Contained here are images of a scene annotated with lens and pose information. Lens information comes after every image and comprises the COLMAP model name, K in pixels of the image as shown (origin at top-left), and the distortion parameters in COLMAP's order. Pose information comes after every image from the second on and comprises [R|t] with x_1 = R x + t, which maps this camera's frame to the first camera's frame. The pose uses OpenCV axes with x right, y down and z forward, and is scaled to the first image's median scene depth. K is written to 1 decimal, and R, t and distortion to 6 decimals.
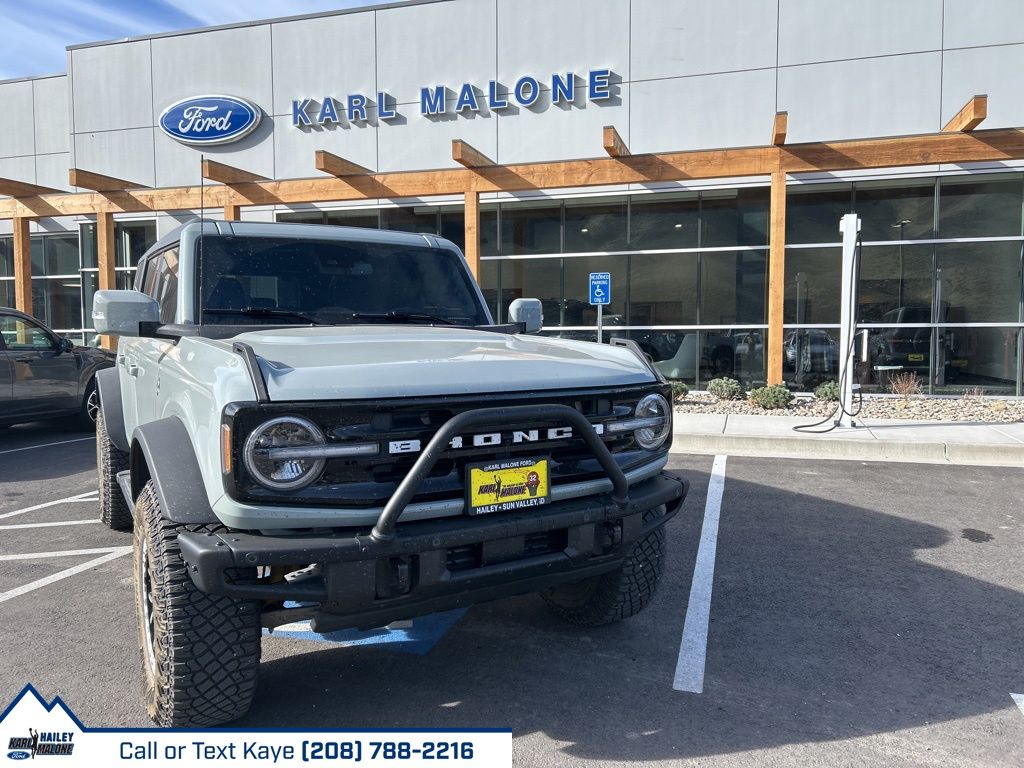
lens RADIAL K [[753.3, 0, 513.0], [0, 753.3, 381.2], [0, 0, 1]] dist [0.029923, -0.027469]
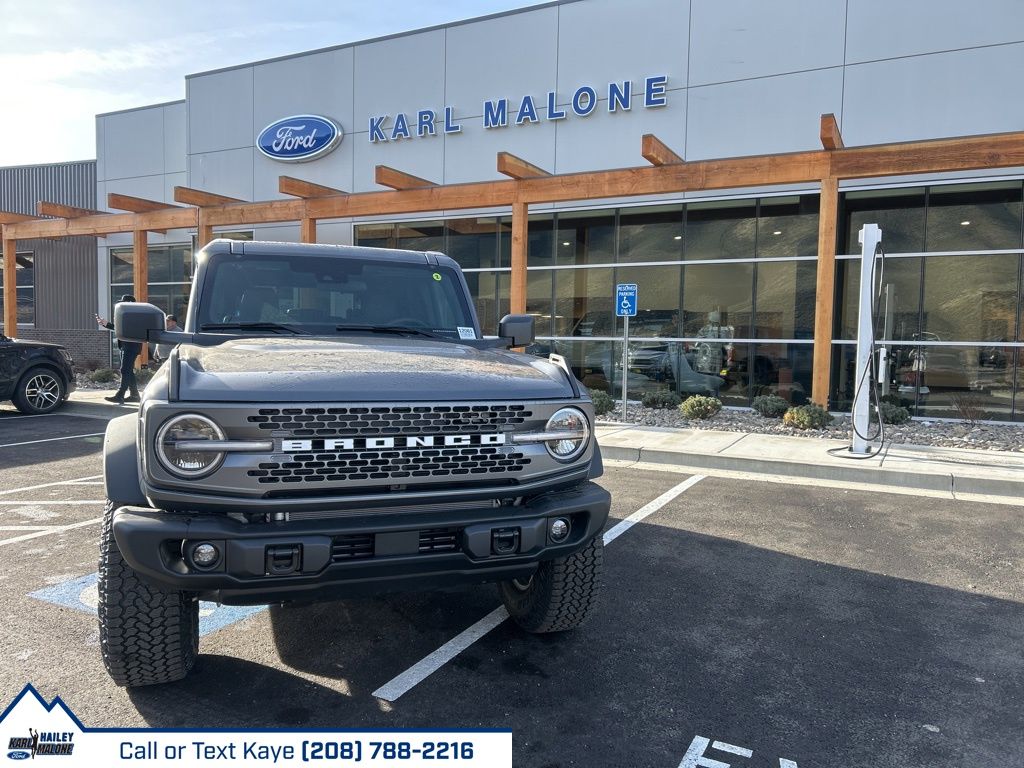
lens RADIAL K [[750.8, 0, 510.8], [0, 750.8, 387.3], [0, 0, 1]] dist [0.037780, -0.035759]
pose [[0.981720, 0.033538, -0.187353, 0.139044], [-0.033780, 0.999427, 0.001901, -0.004797], [0.187309, 0.004463, 0.982291, 0.004677]]
